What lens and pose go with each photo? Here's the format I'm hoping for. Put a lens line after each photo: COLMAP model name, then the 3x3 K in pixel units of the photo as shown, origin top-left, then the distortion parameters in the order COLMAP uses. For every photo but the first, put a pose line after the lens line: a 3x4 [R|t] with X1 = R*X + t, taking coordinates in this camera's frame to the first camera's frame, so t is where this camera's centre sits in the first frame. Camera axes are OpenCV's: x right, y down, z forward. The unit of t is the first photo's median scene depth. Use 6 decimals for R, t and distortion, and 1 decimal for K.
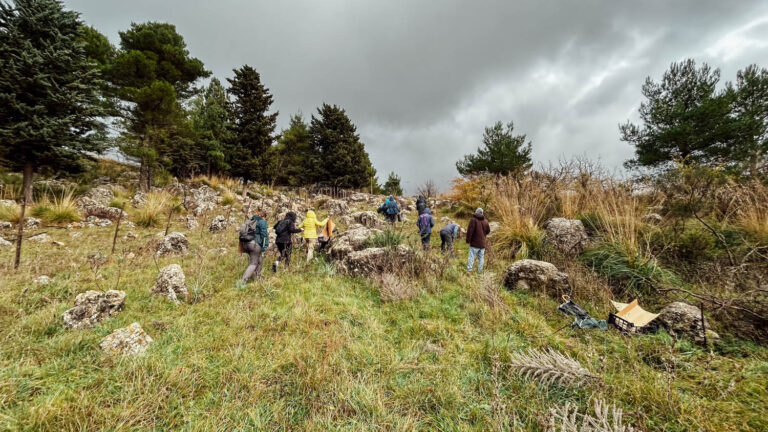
lens RADIAL K [[306.7, 0, 384.0], [0, 306.7, 216.0], [0, 0, 1]] dist [0.000278, -0.000170]
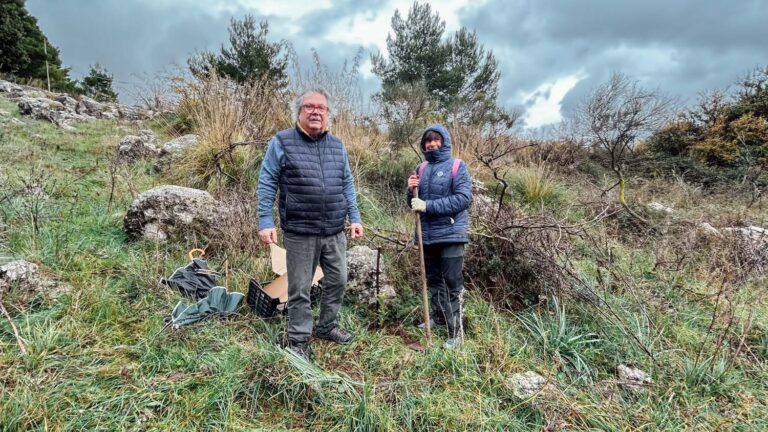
lens RADIAL K [[306.7, 0, 384.0], [0, 306.7, 216.0], [0, 0, 1]] dist [0.000278, -0.000170]
pose [[0.783924, -0.053307, 0.618565, 0.186446], [-0.073513, 0.981329, 0.177734, 0.030874], [-0.616490, -0.184803, 0.765368, 0.149484]]
